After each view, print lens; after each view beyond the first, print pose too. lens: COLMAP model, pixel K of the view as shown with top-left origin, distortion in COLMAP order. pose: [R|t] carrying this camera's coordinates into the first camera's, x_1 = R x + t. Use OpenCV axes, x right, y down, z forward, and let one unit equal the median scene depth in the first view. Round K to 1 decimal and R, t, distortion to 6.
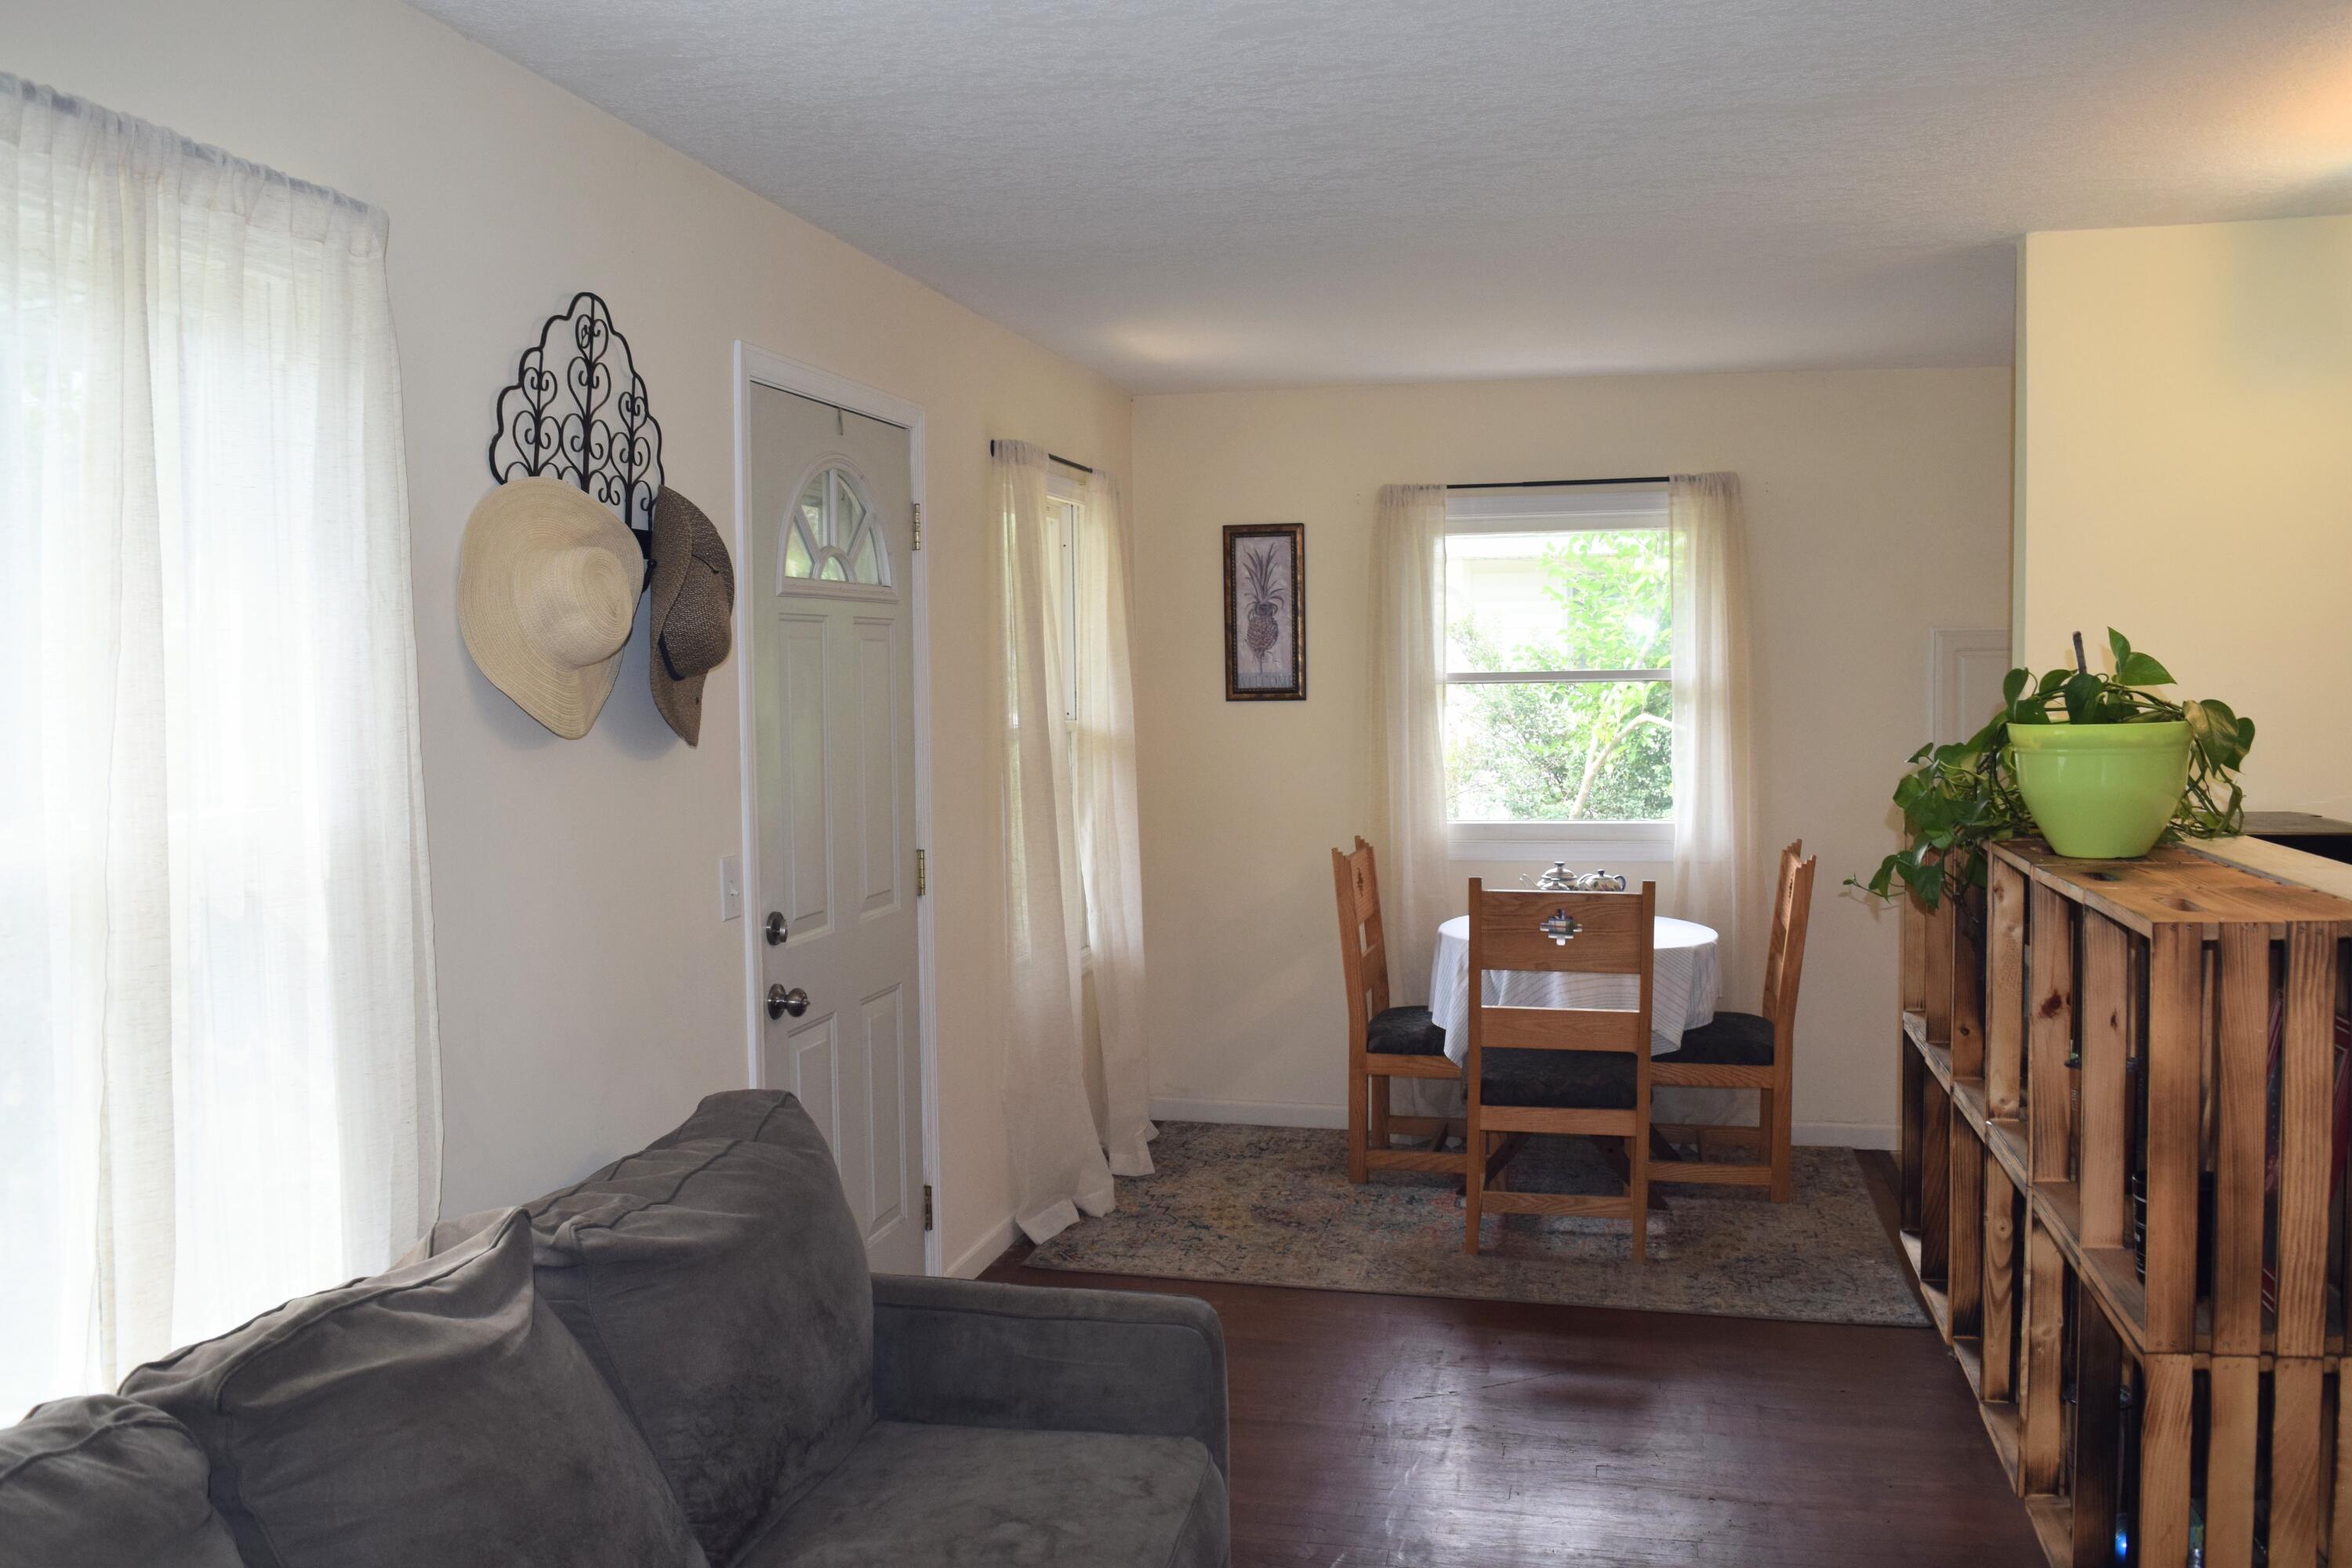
lens RADIAL K [[1855.6, 0, 1187.8], [0, 1855.6, 800.0], [0, 0, 1]] dist [-0.102097, 0.030509]
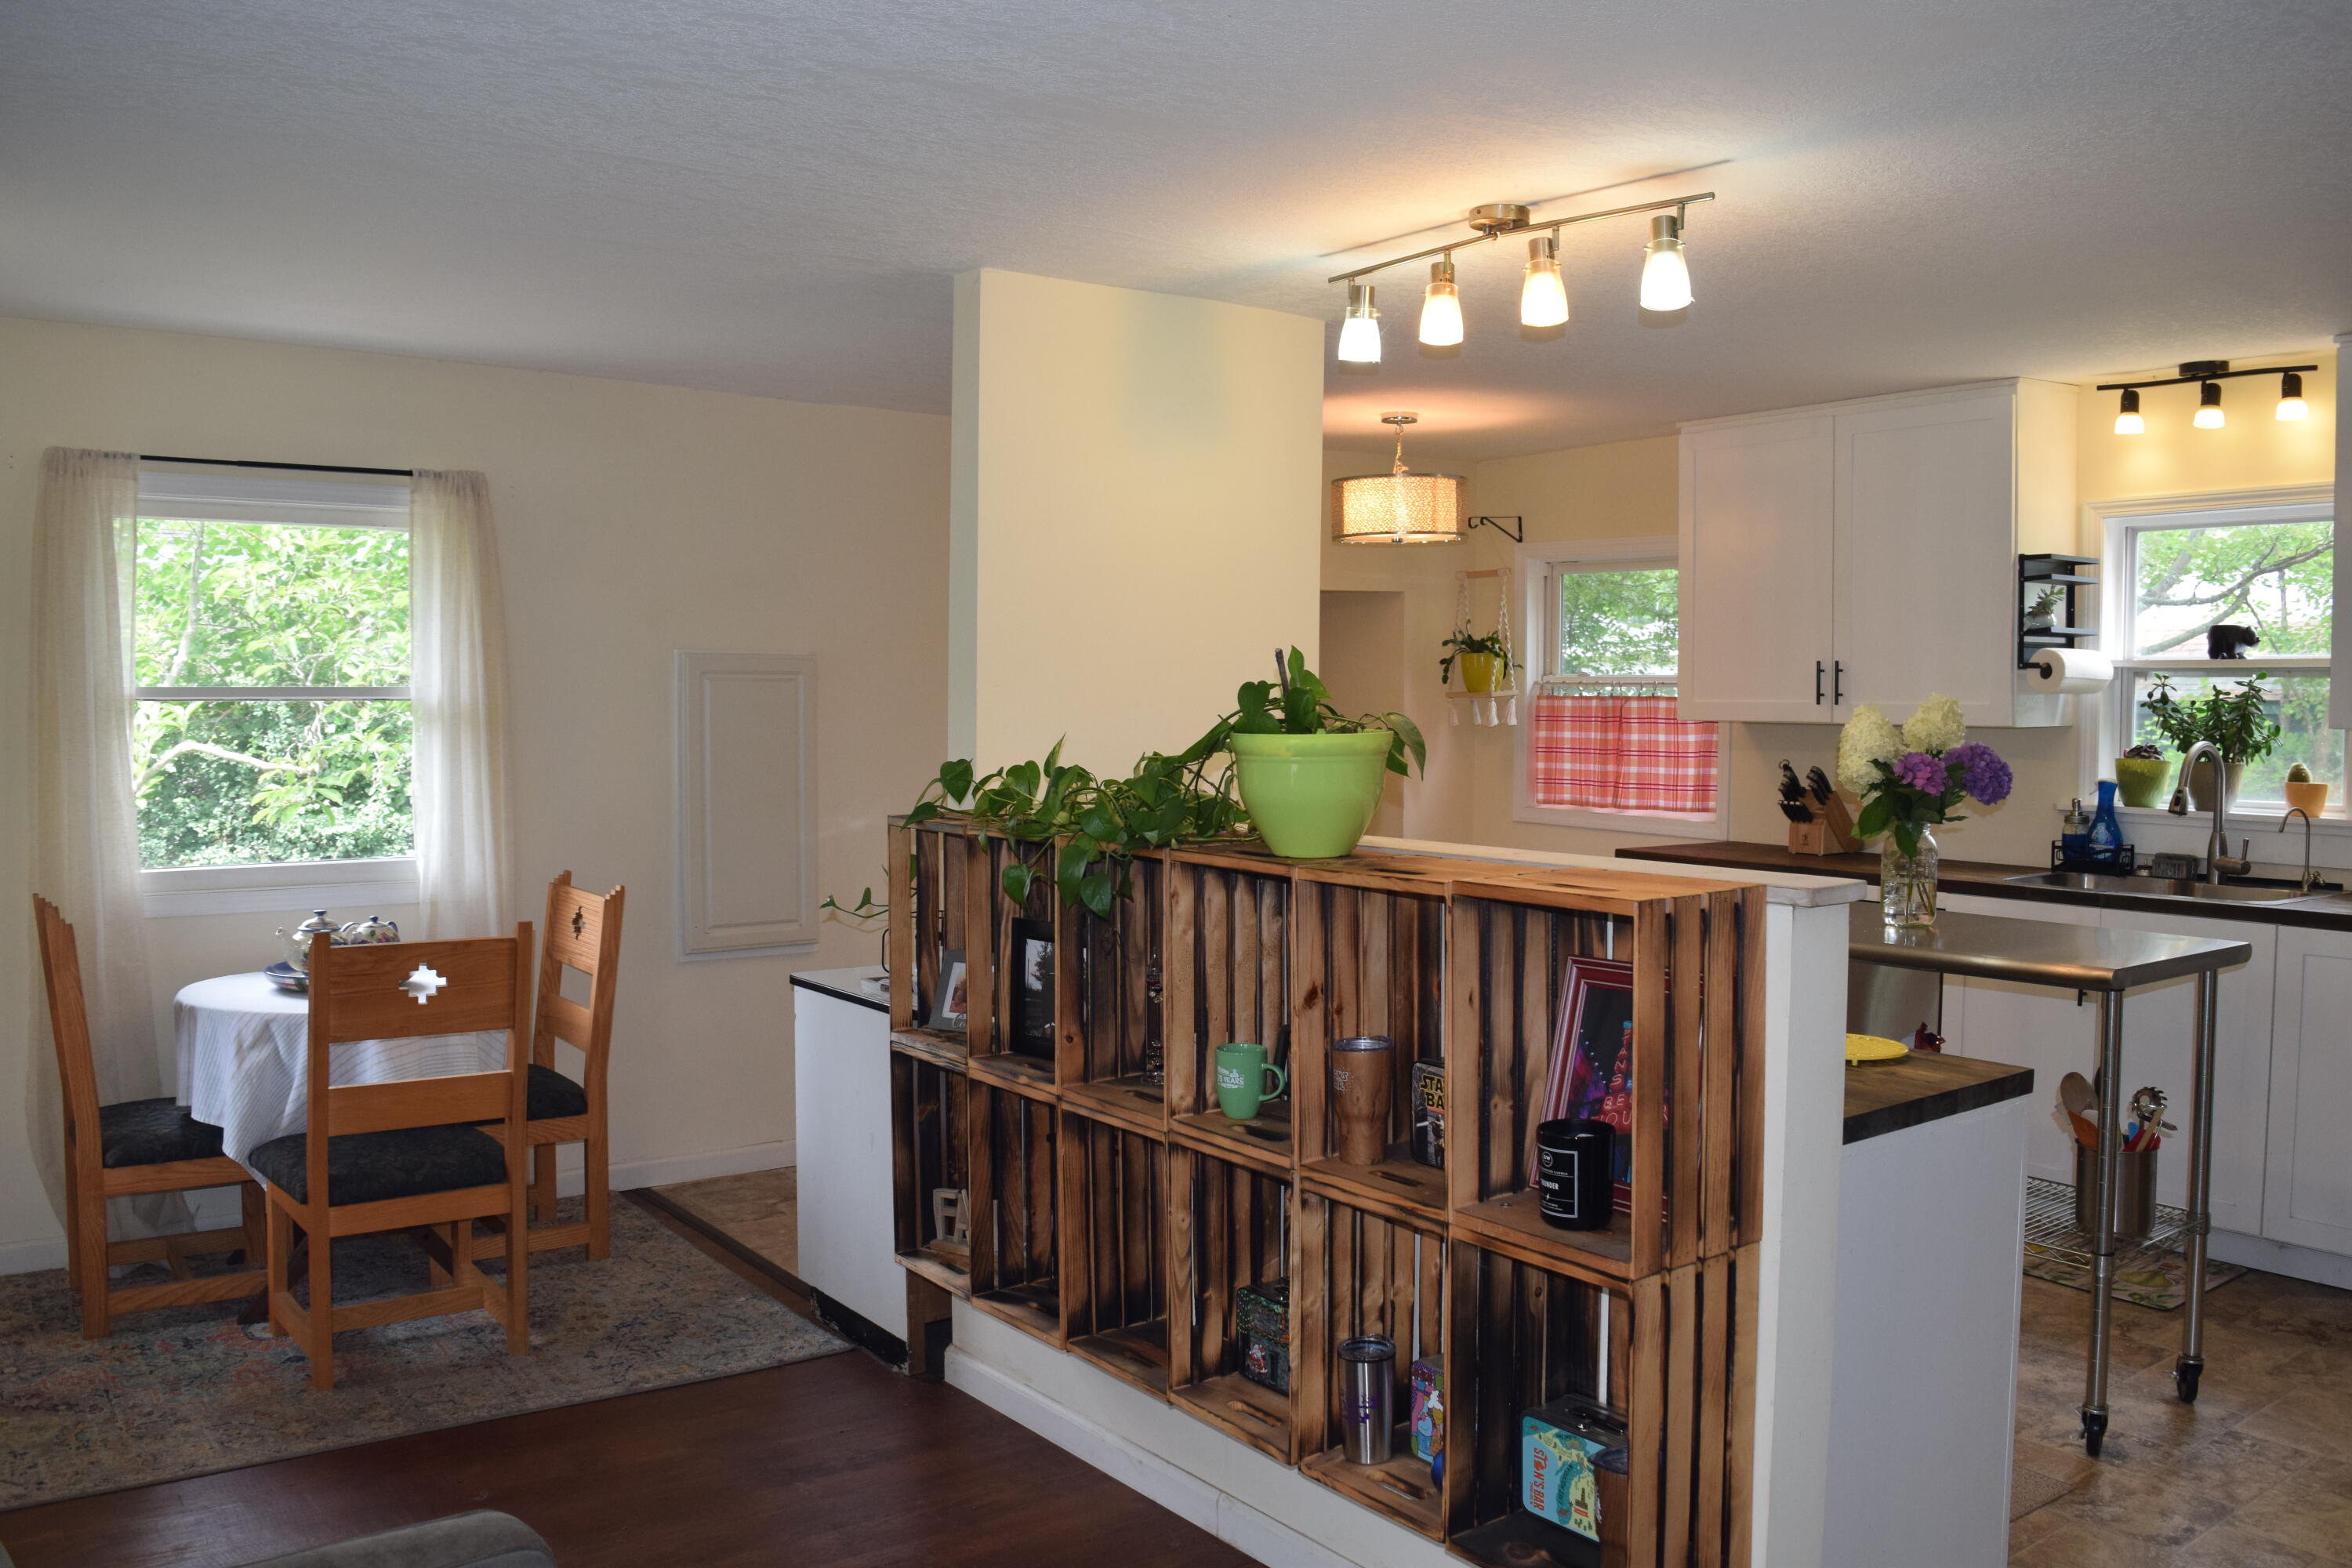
lens RADIAL K [[1855.6, 0, 1168.2], [0, 1855.6, 789.2], [0, 0, 1]] dist [-0.102097, 0.030509]
pose [[0.644489, -0.017197, 0.764420, -0.208698], [0.035780, 0.999330, -0.007685, -0.001906], [-0.763776, 0.032304, 0.644672, 0.180813]]
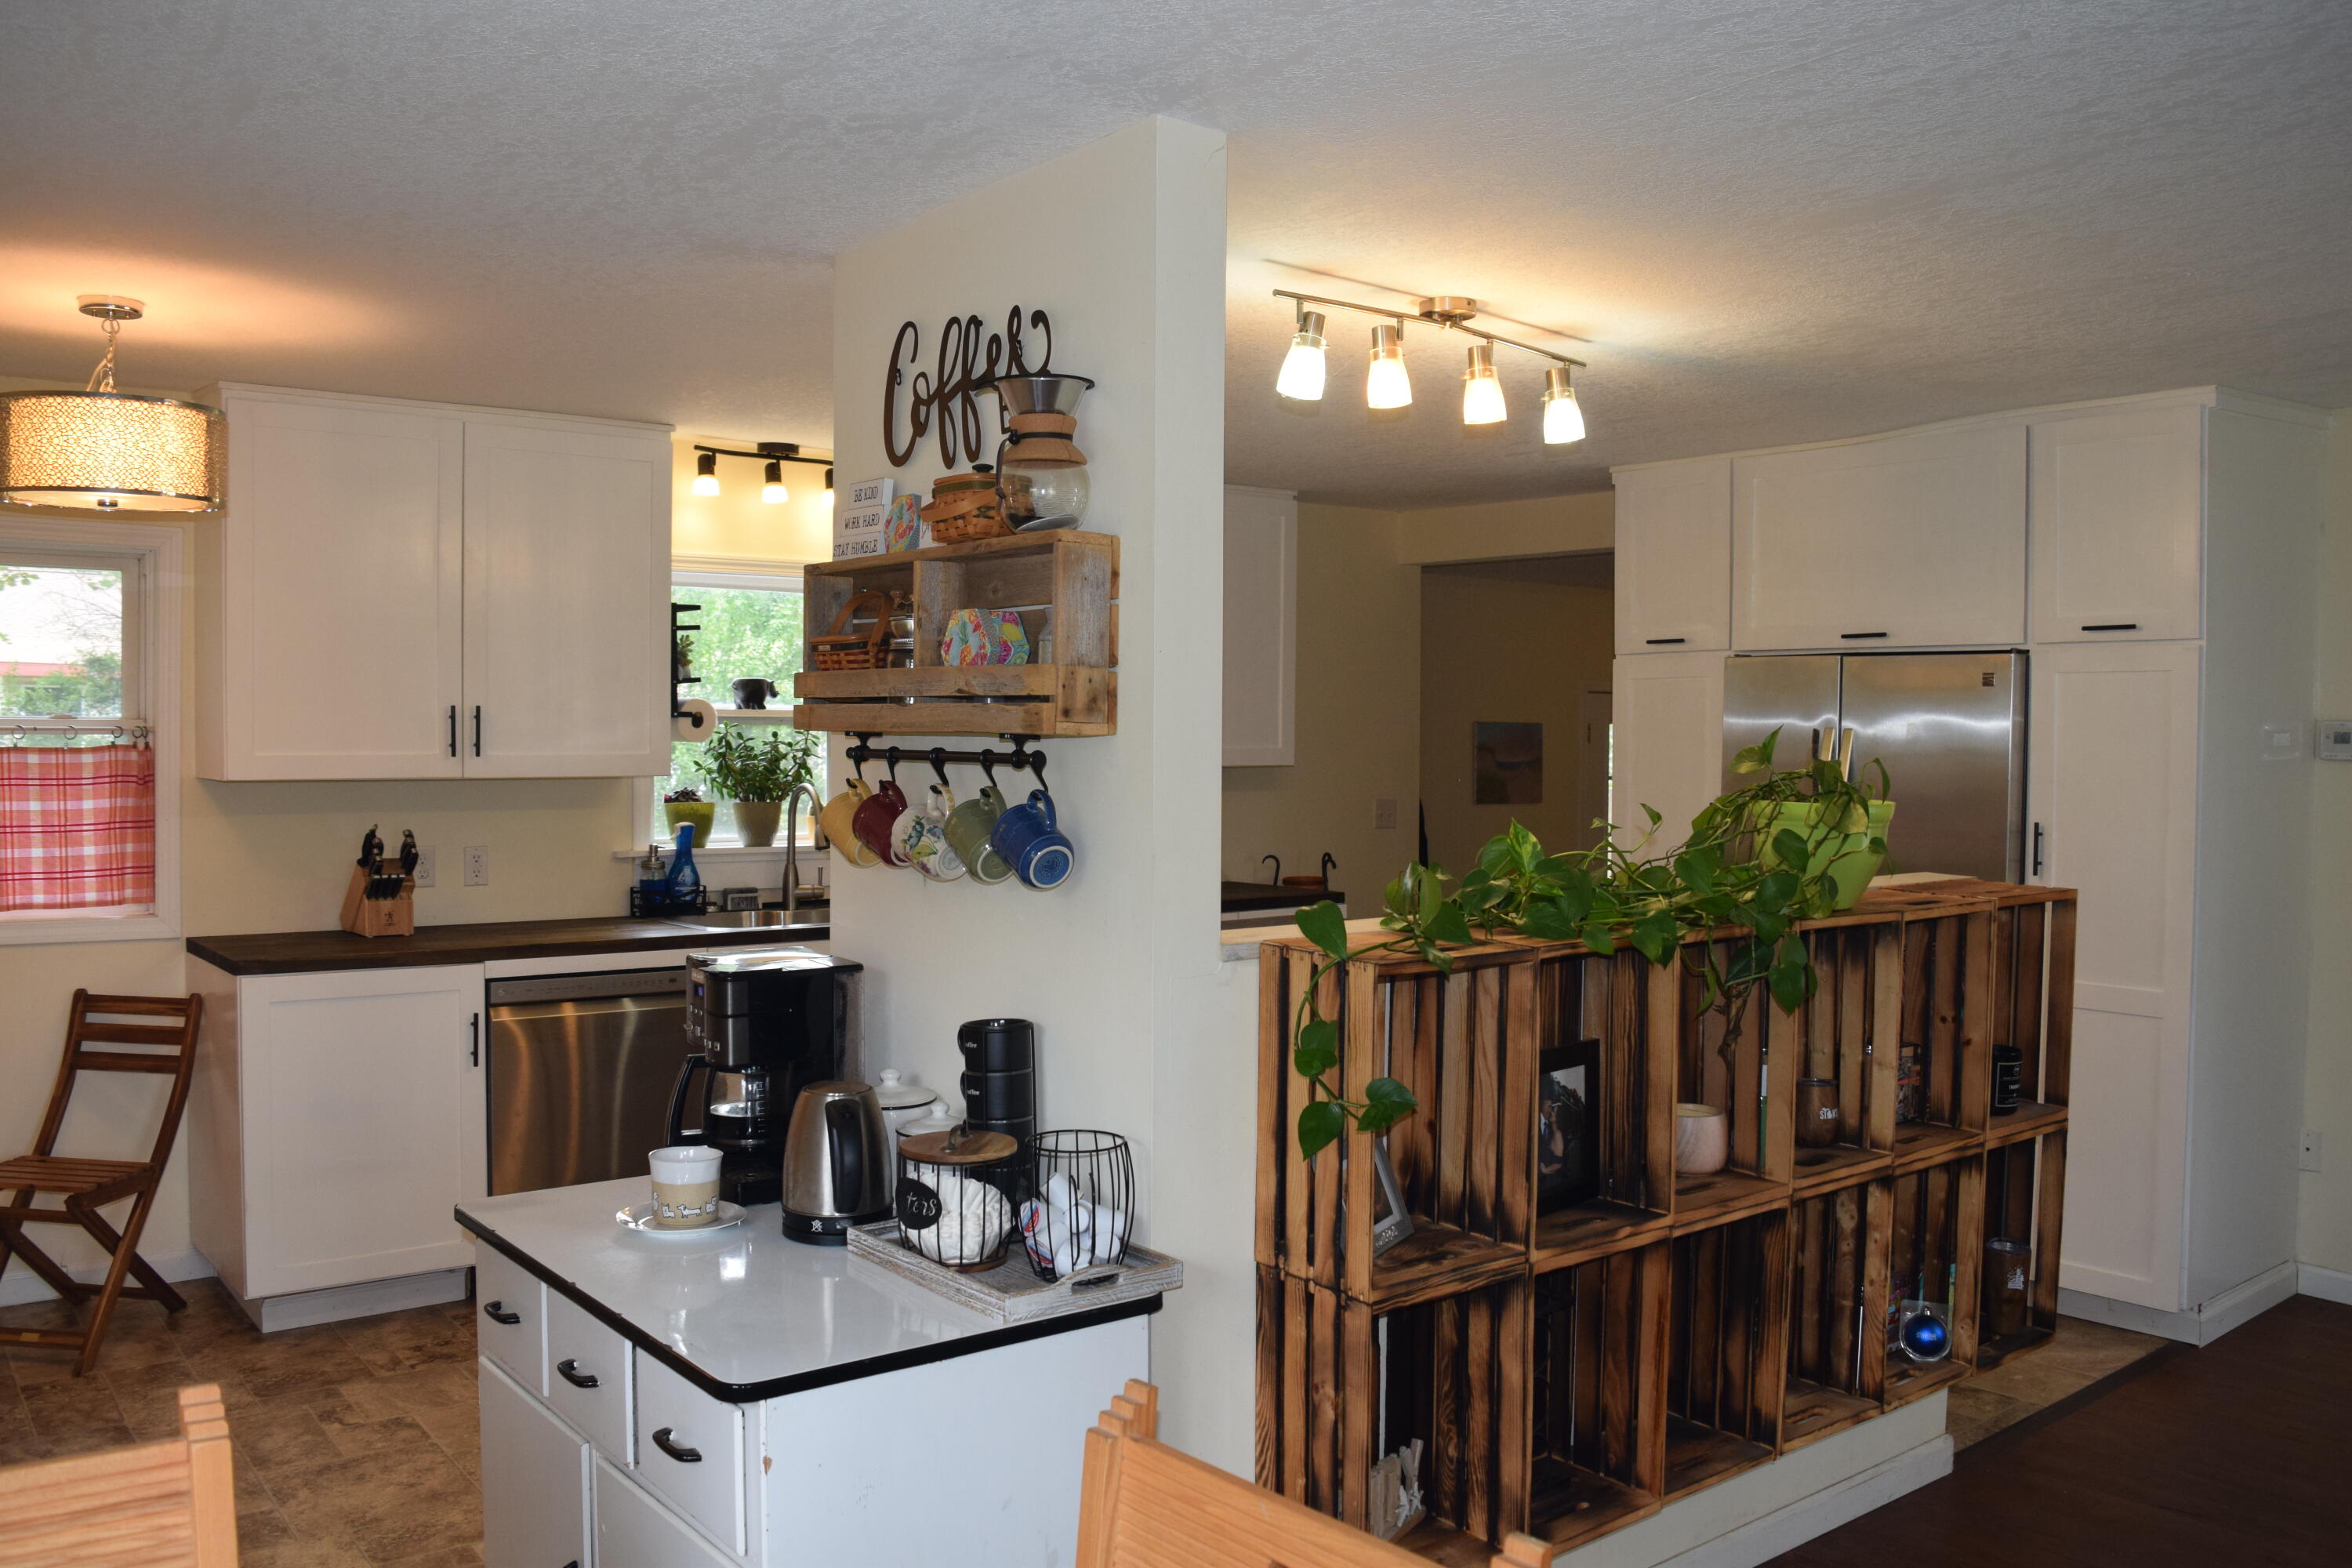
lens RADIAL K [[1855.6, 0, 1173.2], [0, 1855.6, 781.1], [0, 0, 1]] dist [-0.102097, 0.030509]
pose [[-0.777365, -0.001422, 0.629048, -0.133151], [0.052934, 0.996303, 0.067667, -0.028767], [-0.626819, 0.085900, -0.774415, 0.497755]]
